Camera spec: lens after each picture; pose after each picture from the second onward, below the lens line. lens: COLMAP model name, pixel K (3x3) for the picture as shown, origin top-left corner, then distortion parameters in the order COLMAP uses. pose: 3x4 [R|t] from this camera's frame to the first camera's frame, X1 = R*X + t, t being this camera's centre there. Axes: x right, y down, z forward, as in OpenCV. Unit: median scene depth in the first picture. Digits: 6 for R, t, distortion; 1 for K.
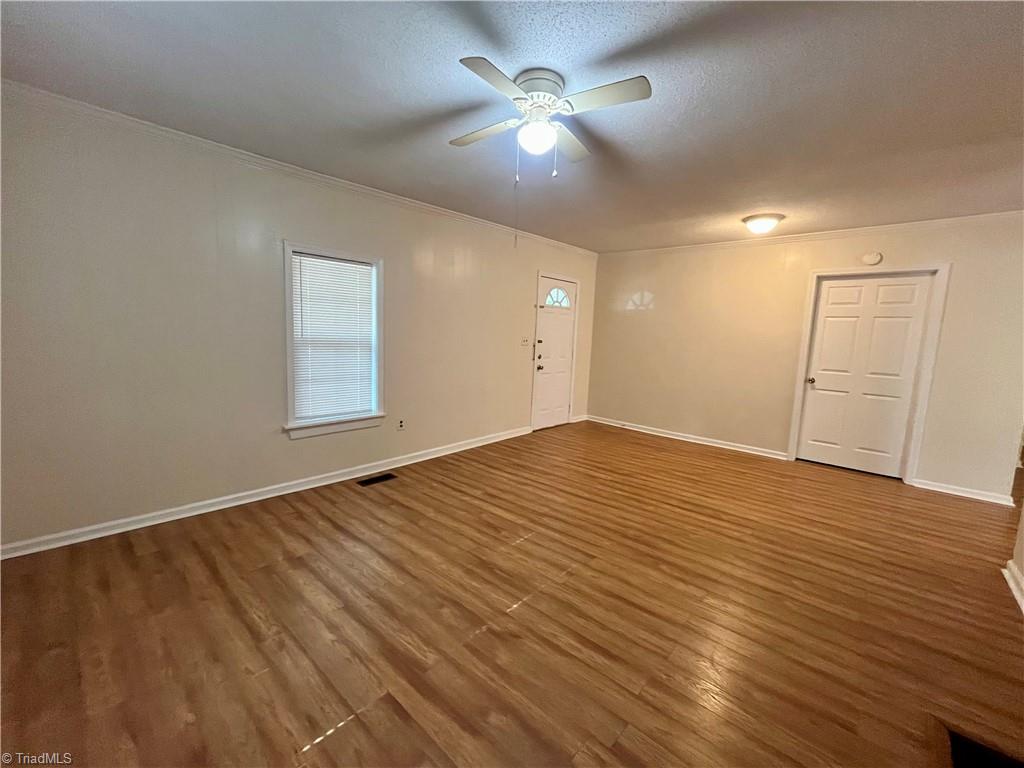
lens RADIAL K [[414.2, 0, 512.0], [0, 414.2, 384.0], [0, 0, 1]] dist [-0.000452, -0.000551]
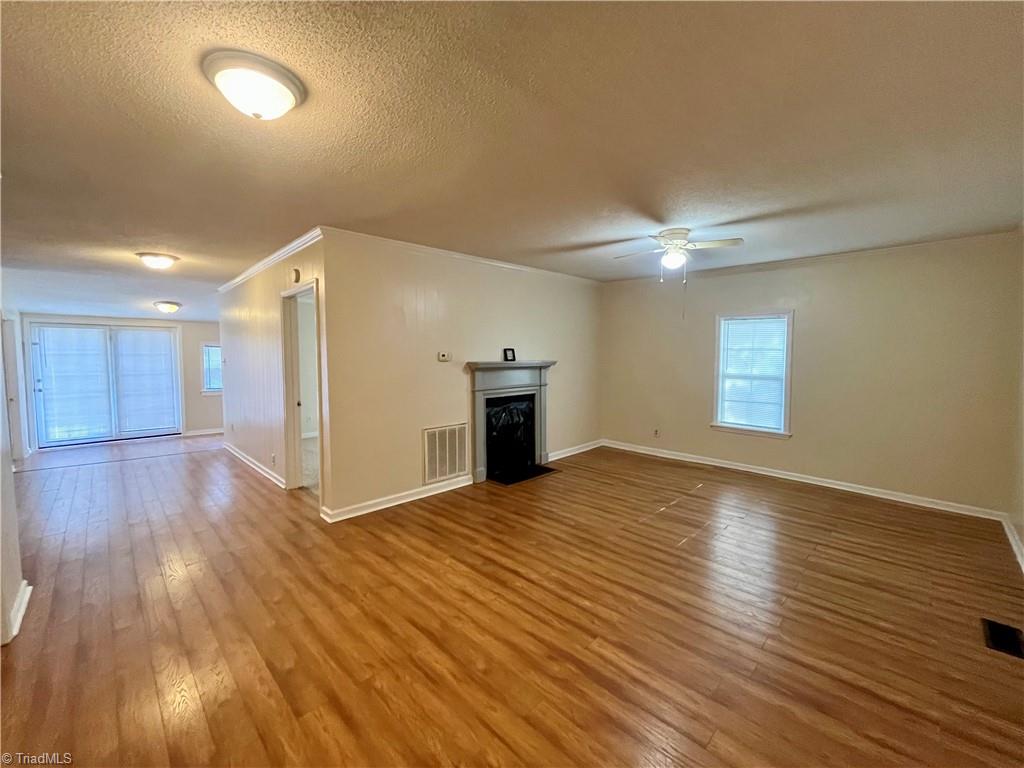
lens RADIAL K [[411.1, 0, 510.0], [0, 411.1, 381.9], [0, 0, 1]] dist [-0.001786, -0.000093]
pose [[-0.997975, -0.038487, 0.050634, 0.392822], [-0.028784, 0.983239, 0.180035, -0.228243], [-0.056714, 0.178213, -0.982356, 1.733107]]
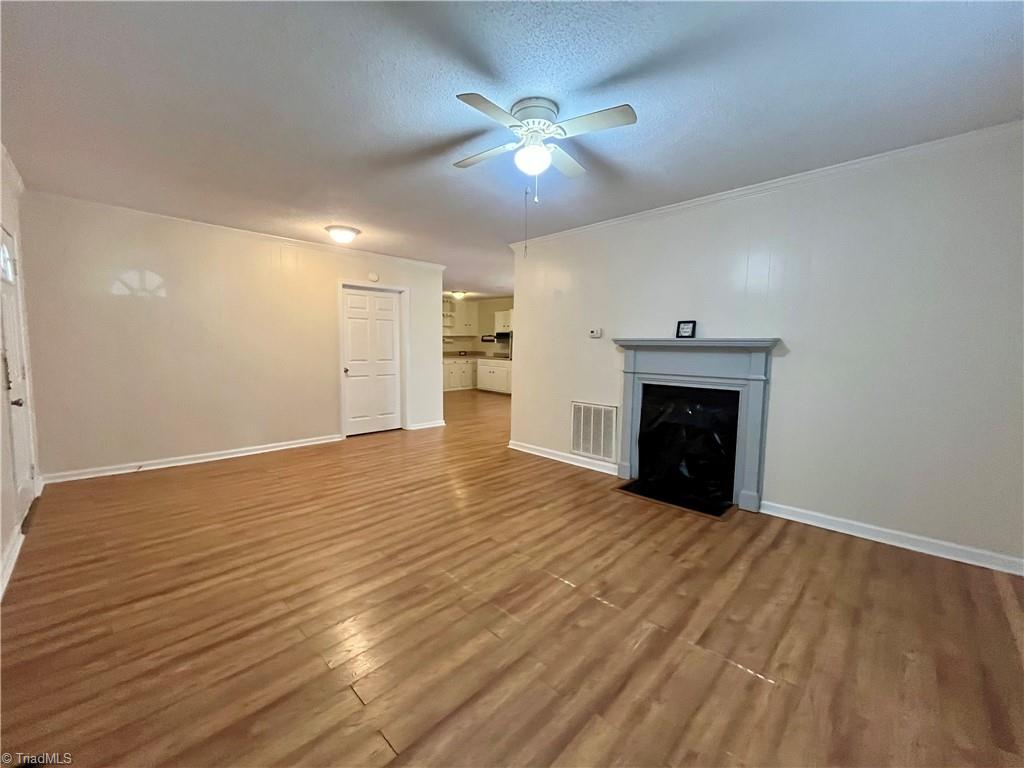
lens RADIAL K [[414.2, 0, 512.0], [0, 414.2, 384.0], [0, 0, 1]] dist [-0.000452, -0.000551]
pose [[0.040388, -0.133488, 0.990227, -0.649407], [0.107830, 0.985830, 0.128497, -0.100521], [-0.993349, 0.101586, 0.054210, 0.636443]]
